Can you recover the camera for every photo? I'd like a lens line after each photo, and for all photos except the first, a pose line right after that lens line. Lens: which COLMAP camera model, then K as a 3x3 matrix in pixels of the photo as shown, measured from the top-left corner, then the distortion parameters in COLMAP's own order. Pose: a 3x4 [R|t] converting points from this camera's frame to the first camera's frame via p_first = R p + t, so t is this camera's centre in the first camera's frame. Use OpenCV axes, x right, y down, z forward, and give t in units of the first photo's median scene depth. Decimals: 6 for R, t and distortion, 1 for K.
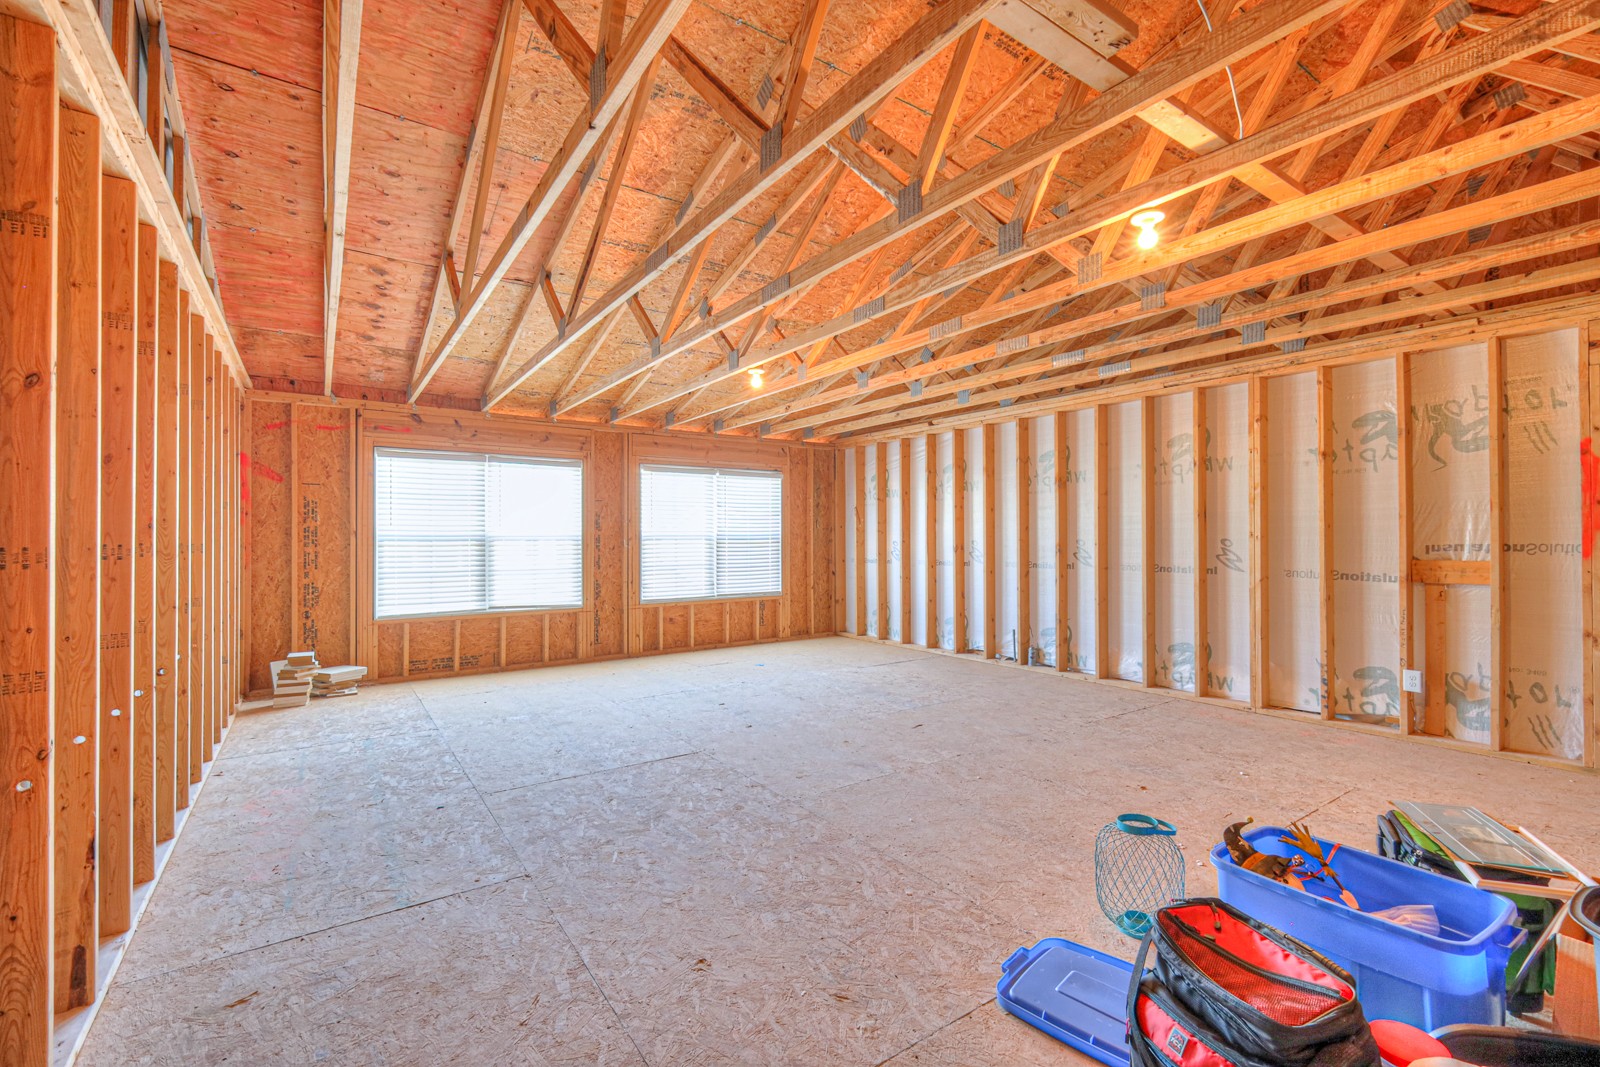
lens RADIAL K [[694.1, 0, 810.7], [0, 694.1, 527.1], [0, 0, 1]] dist [0.002227, -0.000528]
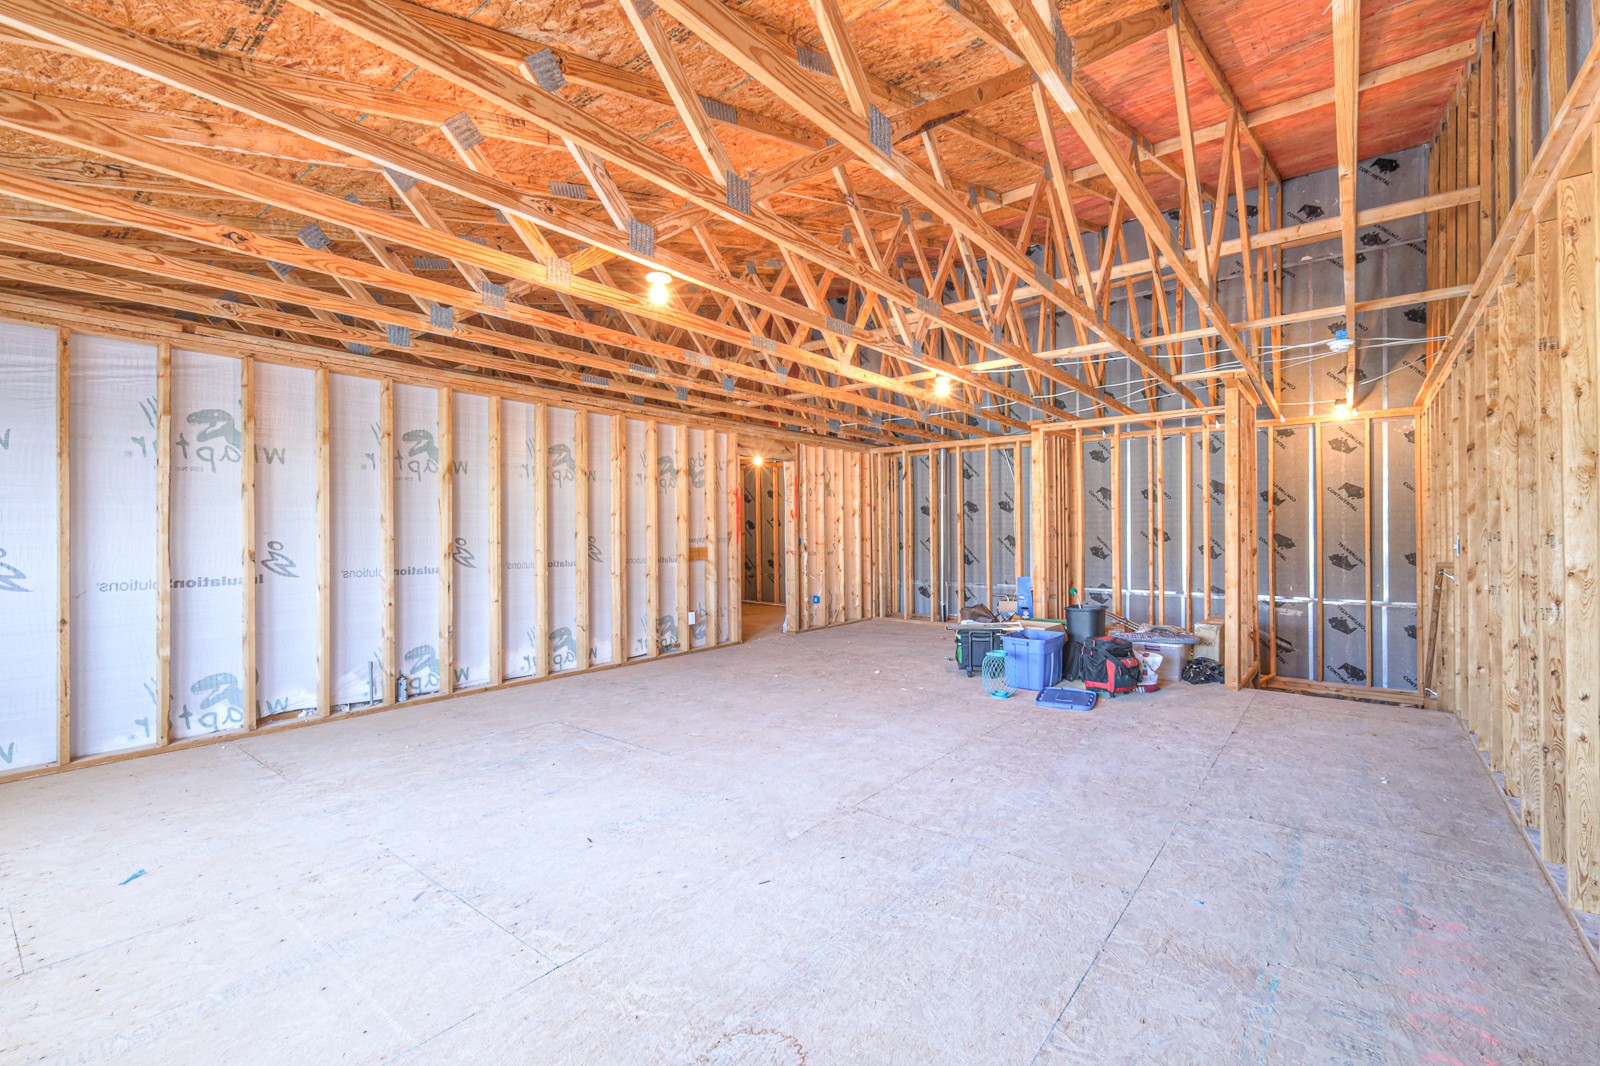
lens RADIAL K [[694.1, 0, 811.6], [0, 694.1, 536.3], [0, 0, 1]] dist [0.002227, -0.000528]
pose [[-0.298093, -0.000221, 0.954537, -0.474366], [-0.003045, 0.999995, -0.000719, 0.010284], [-0.954532, -0.003121, -0.298093, 0.675699]]
